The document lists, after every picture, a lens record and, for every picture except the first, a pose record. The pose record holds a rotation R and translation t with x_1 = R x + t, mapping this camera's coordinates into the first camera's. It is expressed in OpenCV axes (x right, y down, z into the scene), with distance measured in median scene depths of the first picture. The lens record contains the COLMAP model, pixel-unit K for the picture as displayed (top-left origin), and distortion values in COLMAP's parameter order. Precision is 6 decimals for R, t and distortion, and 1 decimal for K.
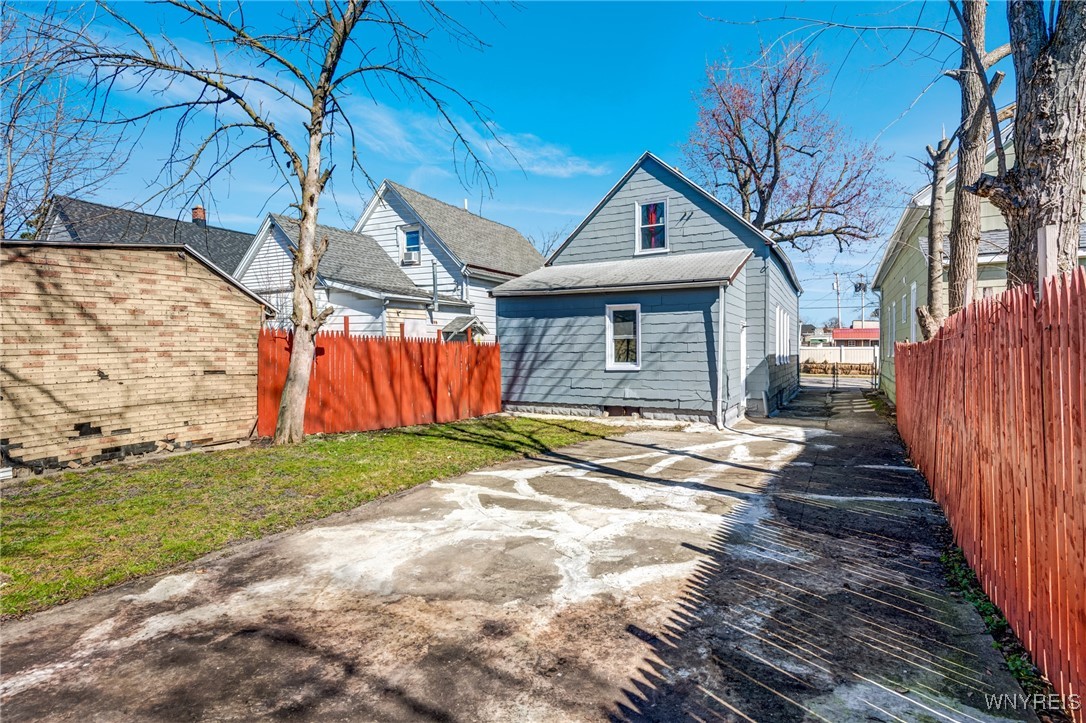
lens RADIAL K [[540.6, 0, 543.0], [0, 540.6, 361.5], [0, 0, 1]] dist [-0.000039, 0.000065]
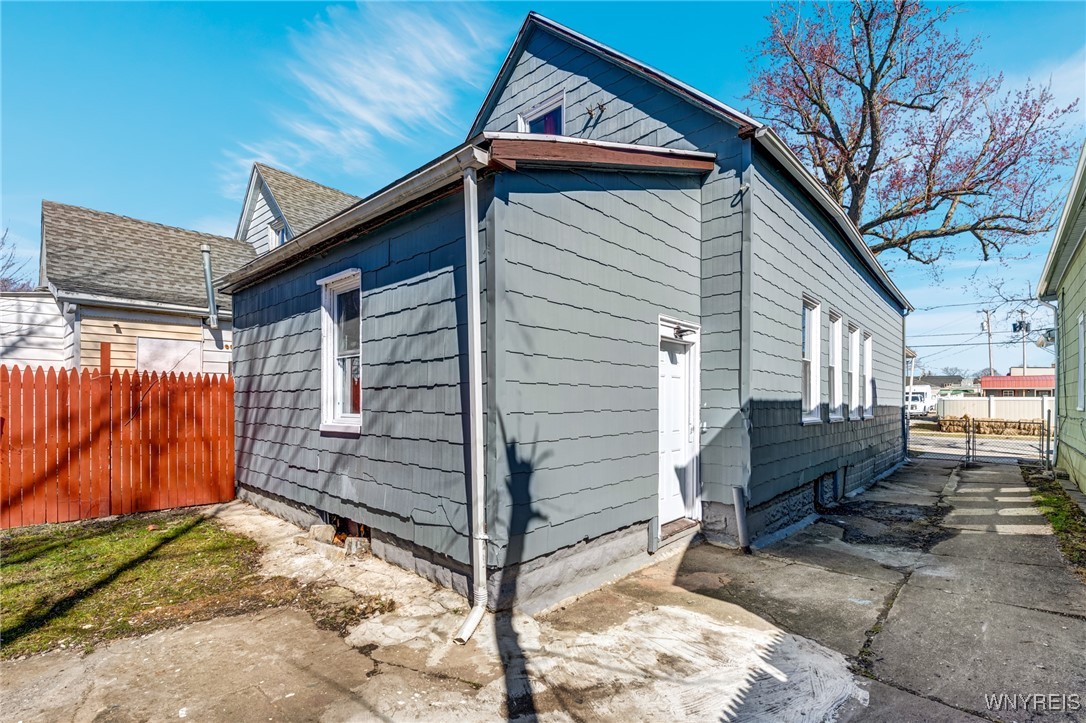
lens RADIAL K [[503.1, 0, 545.0], [0, 503.1, 400.8], [0, 0, 1]] dist [-0.001050, -0.000233]
pose [[0.973940, 0.007807, -0.226671, 0.353087], [-0.012364, 0.999749, -0.018691, -0.002807], [0.226468, 0.021006, 0.973792, 0.590218]]
